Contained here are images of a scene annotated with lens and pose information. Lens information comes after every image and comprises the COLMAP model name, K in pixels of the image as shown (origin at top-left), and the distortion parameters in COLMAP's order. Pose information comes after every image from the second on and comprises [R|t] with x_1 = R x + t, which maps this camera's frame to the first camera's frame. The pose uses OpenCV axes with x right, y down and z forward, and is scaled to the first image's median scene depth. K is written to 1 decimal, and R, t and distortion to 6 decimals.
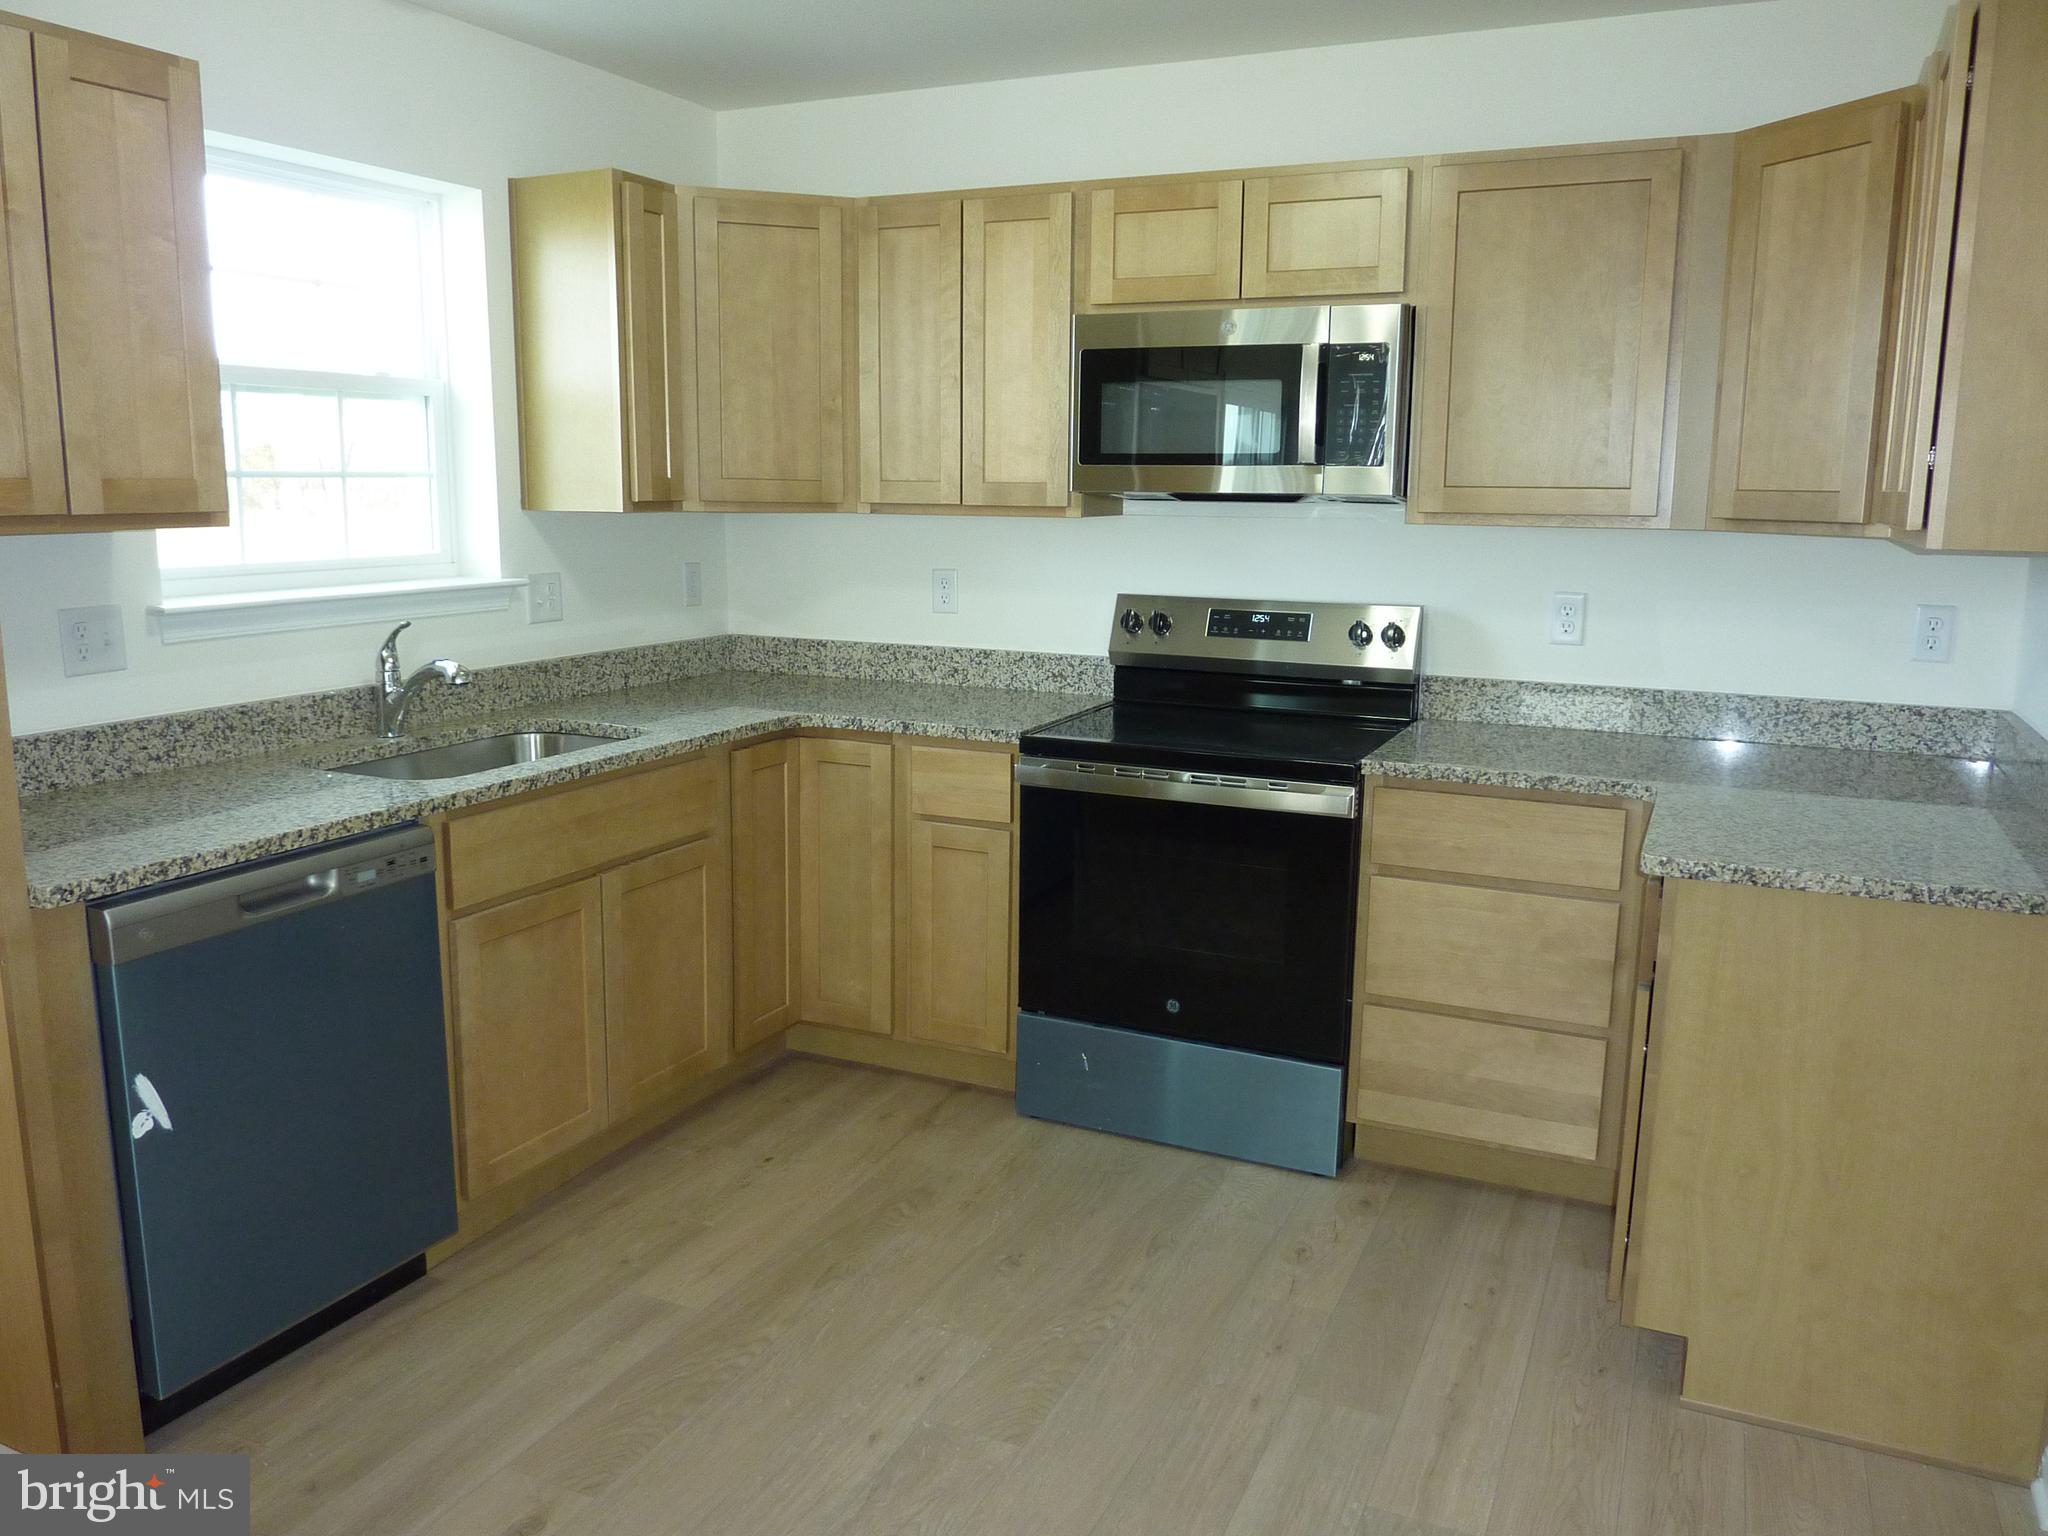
lens RADIAL K [[1531.1, 0, 1024.0], [0, 1531.1, 768.0], [0, 0, 1]] dist [-0.046141, 0.001736]
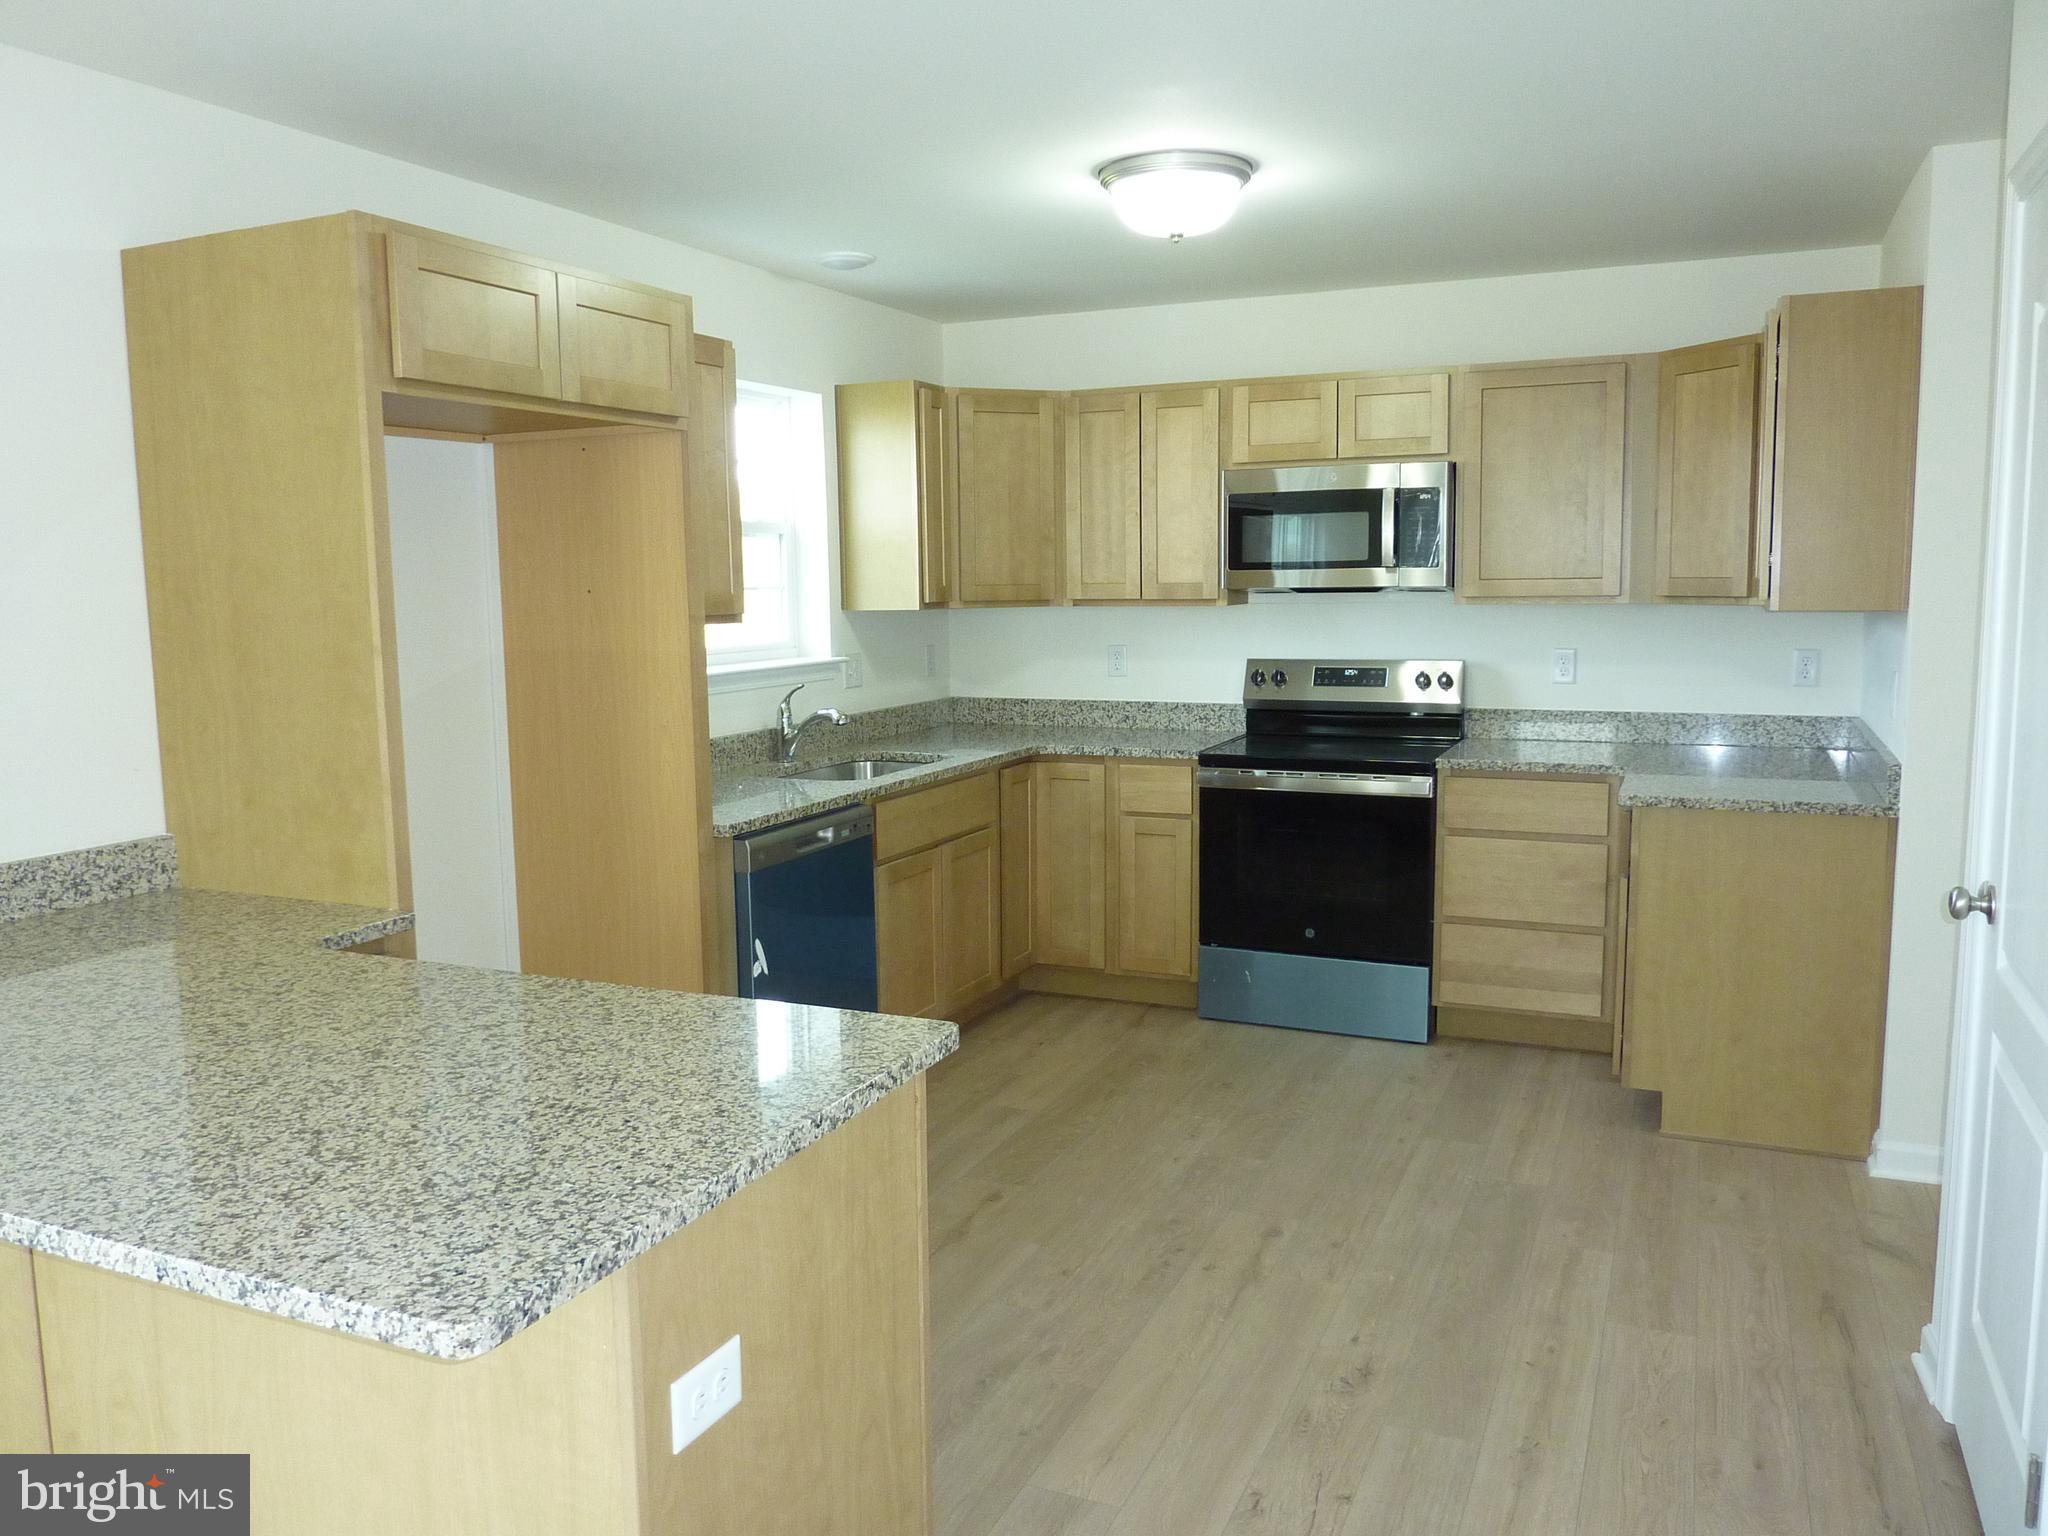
lens RADIAL K [[1497.3, 0, 1024.0], [0, 1497.3, 768.0], [0, 0, 1]] dist [-0.058426, -0.003763]
pose [[0.999677, -0.025313, 0.002335, -0.180747], [0.025405, 0.998073, -0.056607, 0.072401], [-0.000897, 0.056648, 0.998394, -0.453692]]
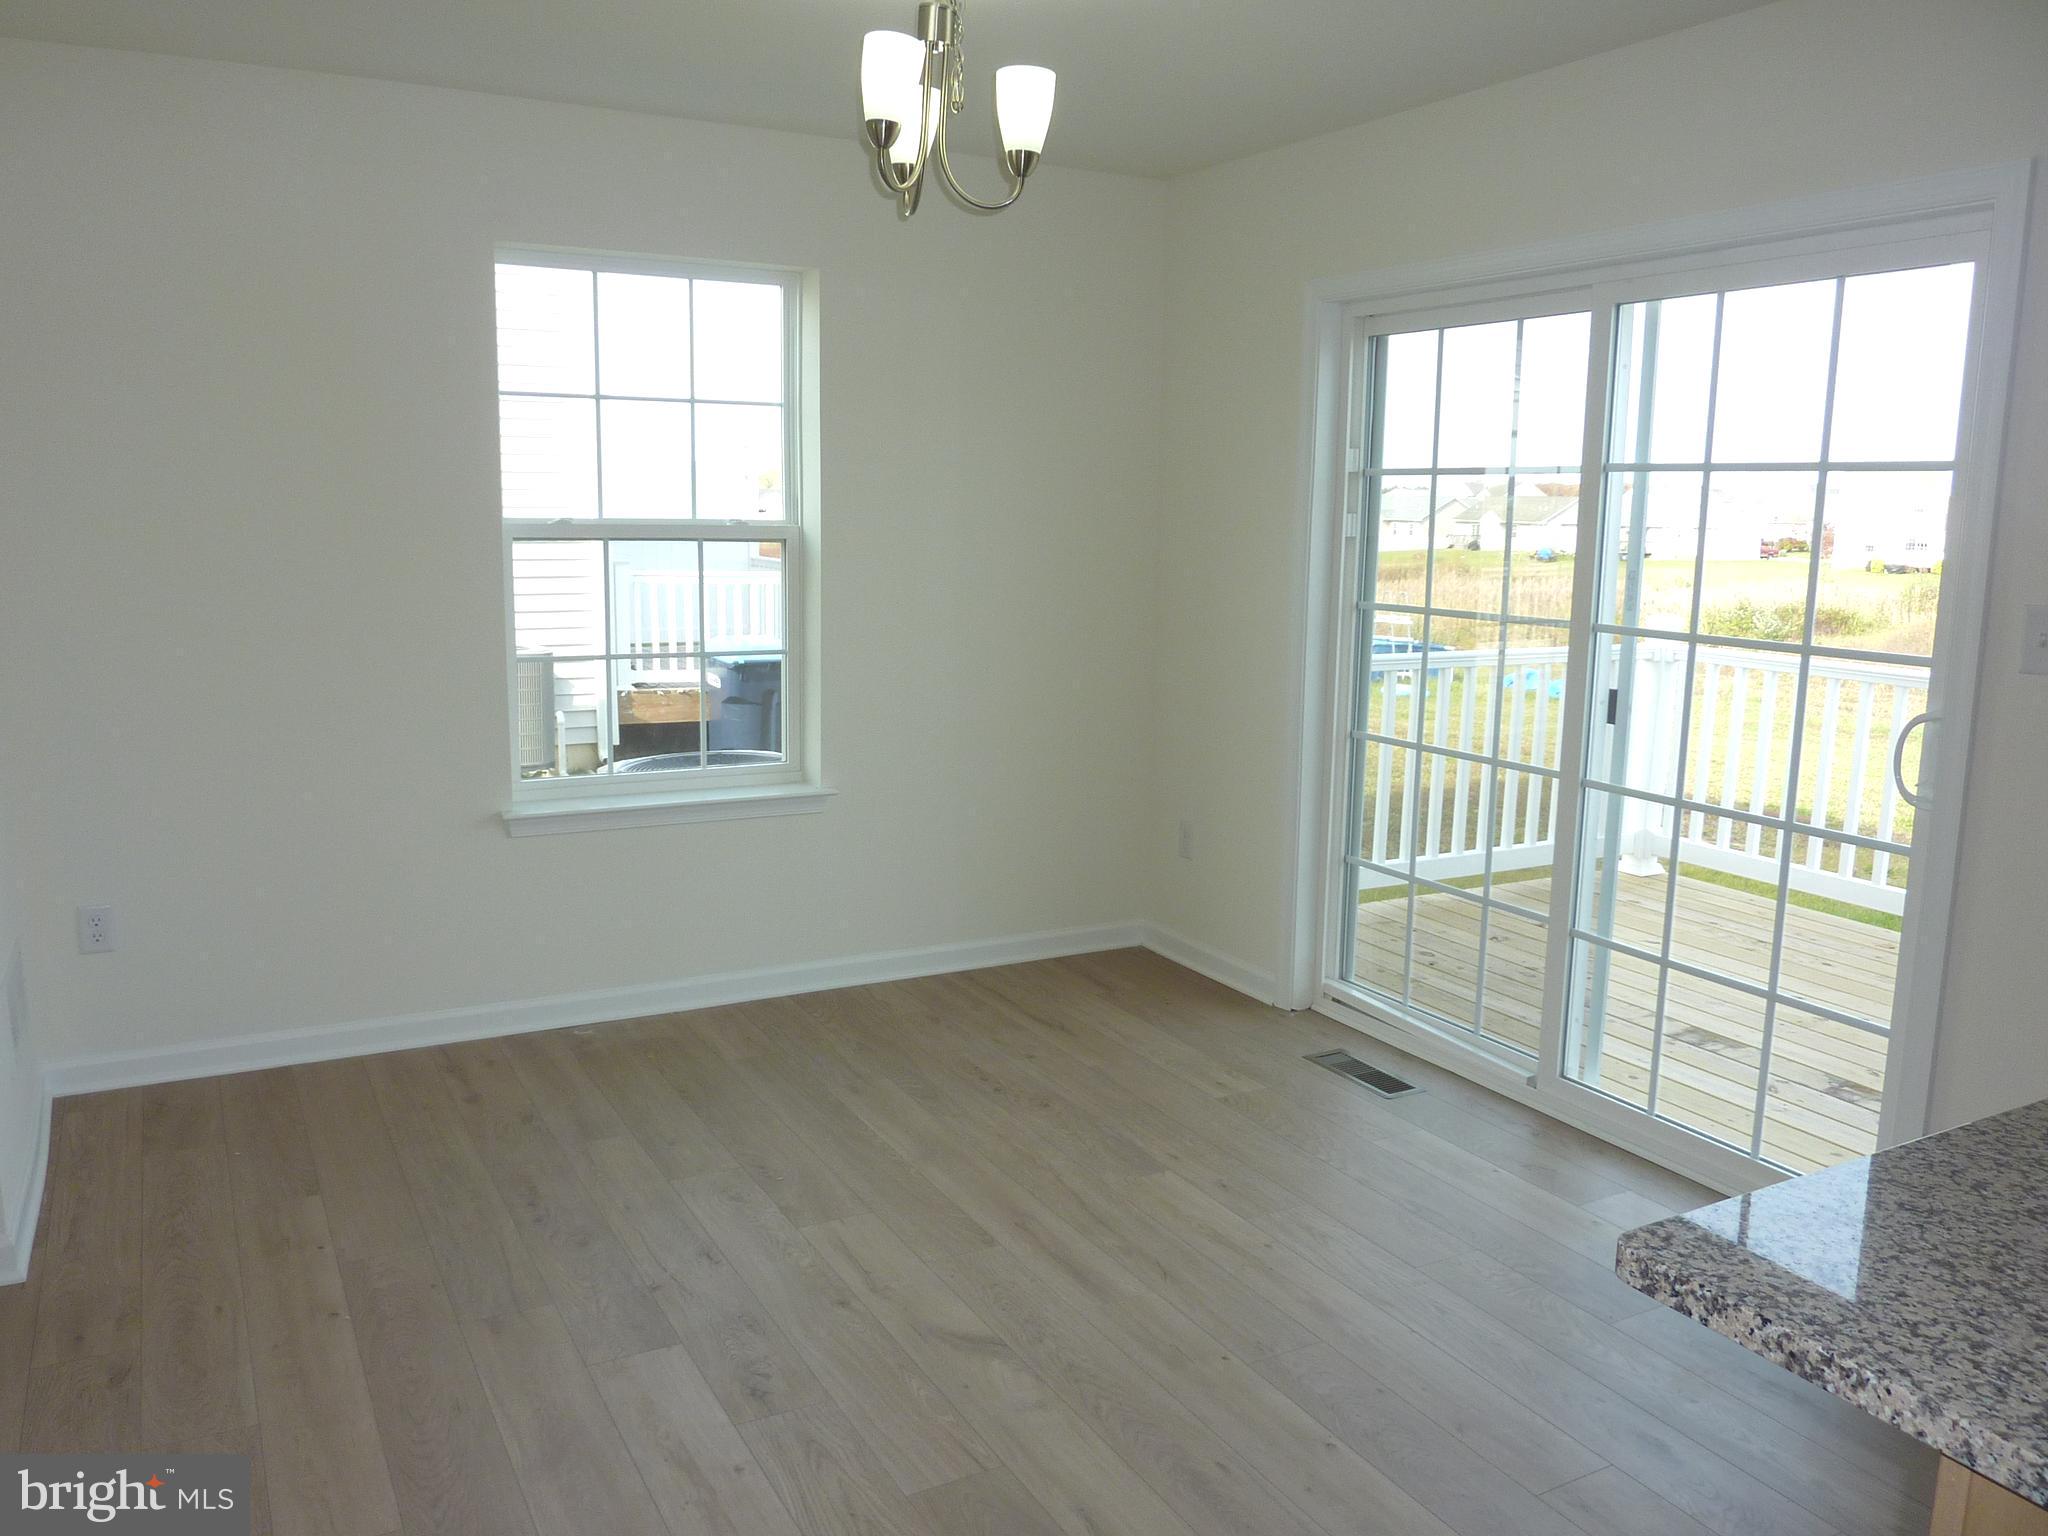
lens RADIAL K [[1531.1, 0, 1024.0], [0, 1531.1, 768.0], [0, 0, 1]] dist [-0.046141, 0.001736]
pose [[-0.594443, 0.116767, -0.795615, 0.363517], [-0.165632, 0.950406, 0.263237, -0.094991], [0.786895, 0.288259, -0.545622, 0.560624]]
